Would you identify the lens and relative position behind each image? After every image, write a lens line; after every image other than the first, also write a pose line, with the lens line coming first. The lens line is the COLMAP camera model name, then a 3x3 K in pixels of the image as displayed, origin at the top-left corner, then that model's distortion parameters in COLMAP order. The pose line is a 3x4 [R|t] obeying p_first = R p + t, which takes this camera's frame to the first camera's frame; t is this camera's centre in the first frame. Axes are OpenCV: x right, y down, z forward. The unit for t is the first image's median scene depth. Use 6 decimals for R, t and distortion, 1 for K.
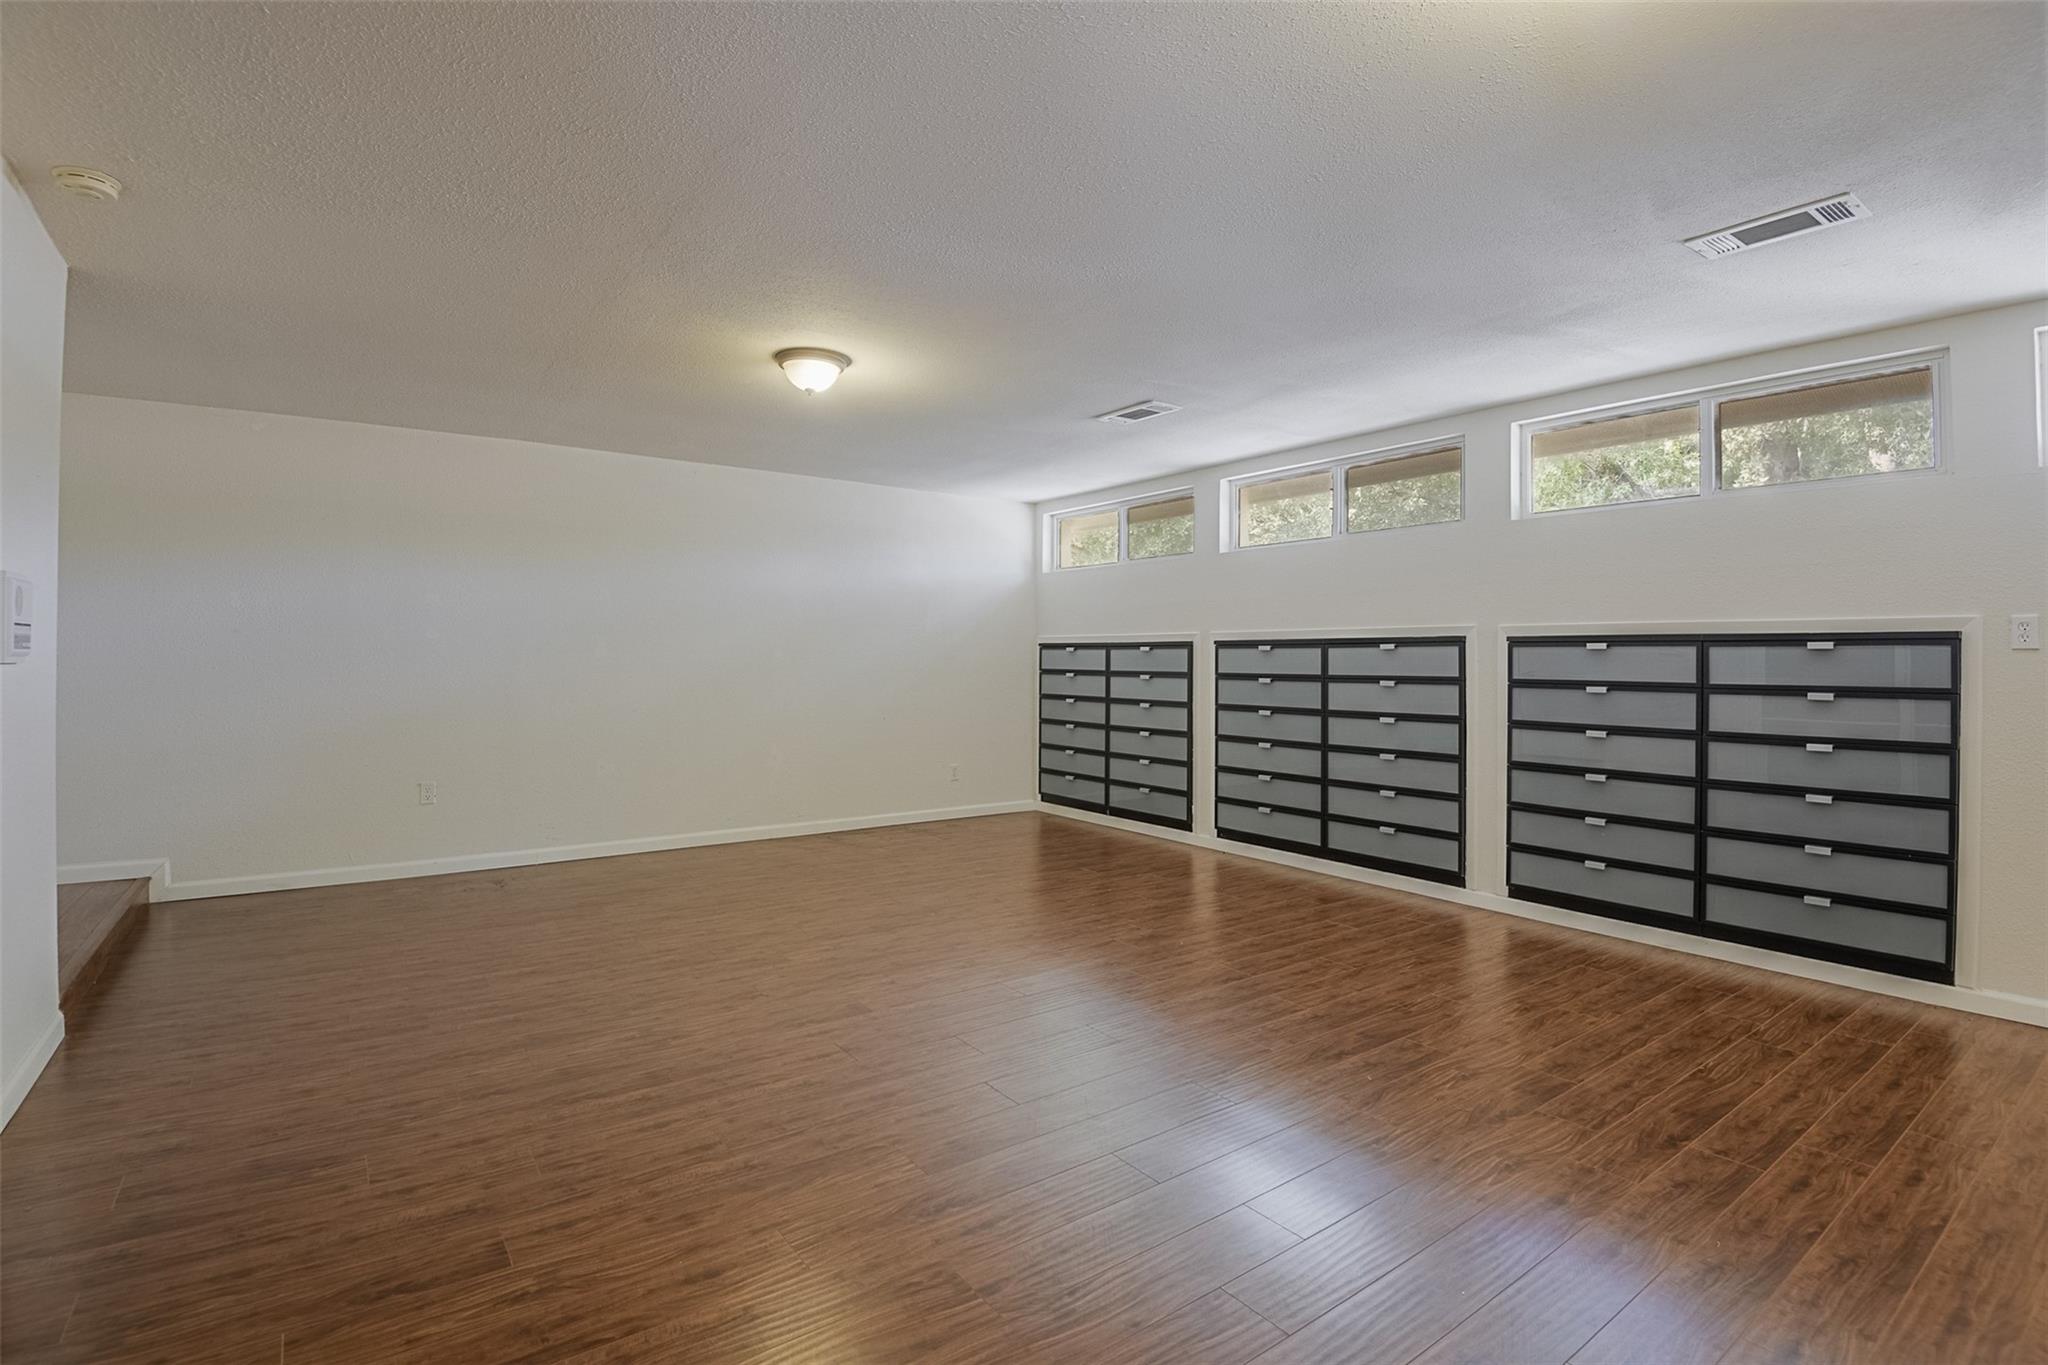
lens RADIAL K [[964.4, 0, 1024.2], [0, 964.4, 678.5], [0, 0, 1]] dist [0.003176, 0.000158]
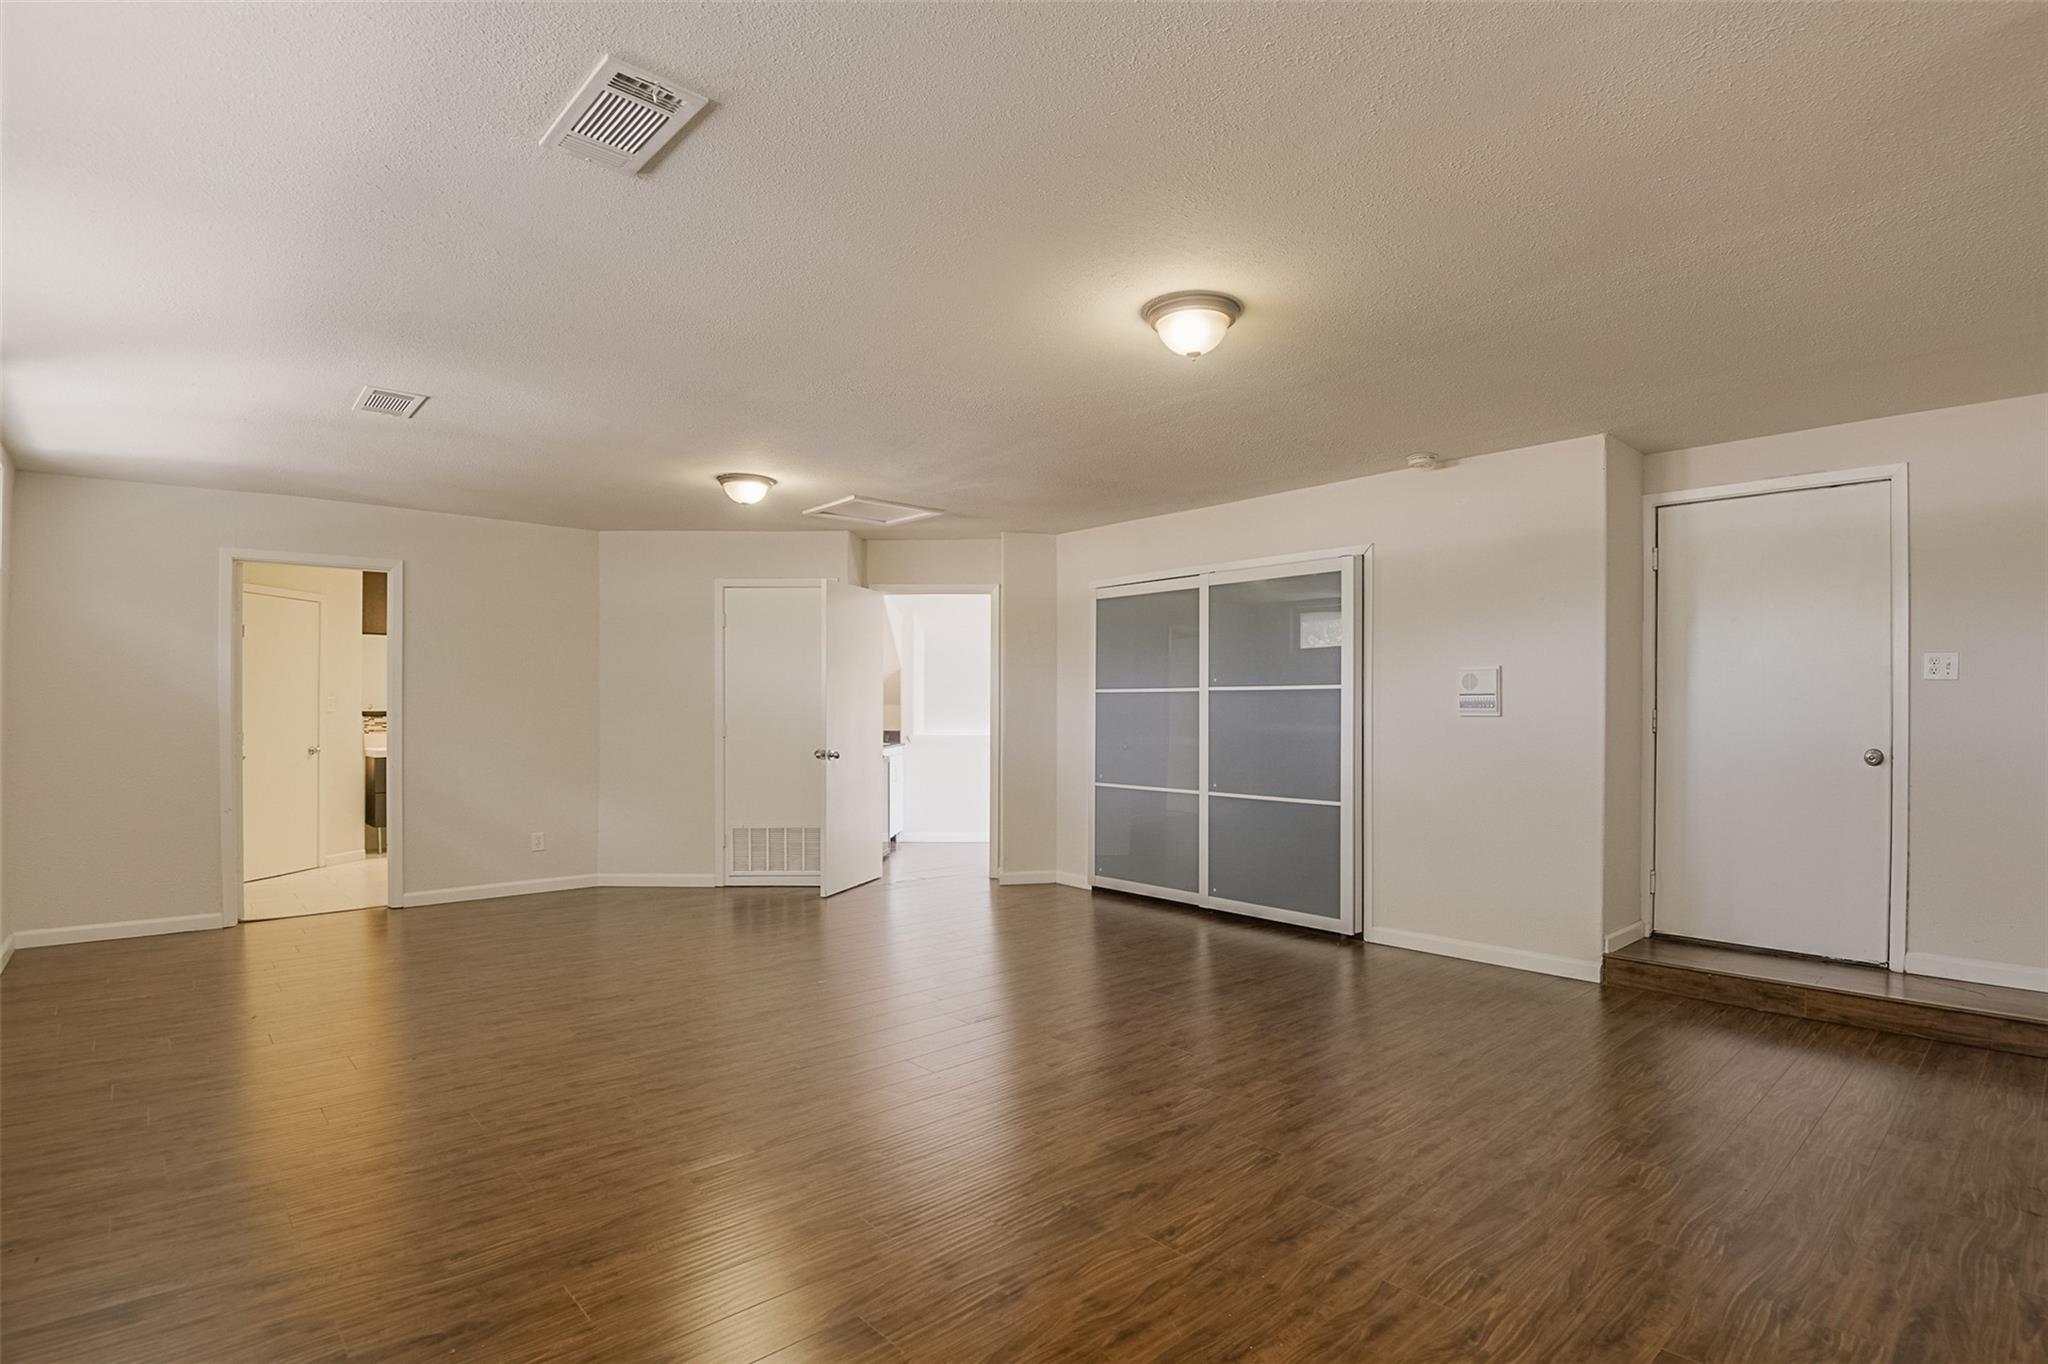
lens RADIAL K [[964.4, 0, 1024.8], [0, 964.4, 692.1], [0, 0, 1]] dist [0.003176, 0.000158]
pose [[-0.996492, -0.007491, -0.083356, -0.036537], [-0.007597, 0.999971, 0.000949, -0.046693], [0.083346, 0.001579, -0.996519, 2.176500]]
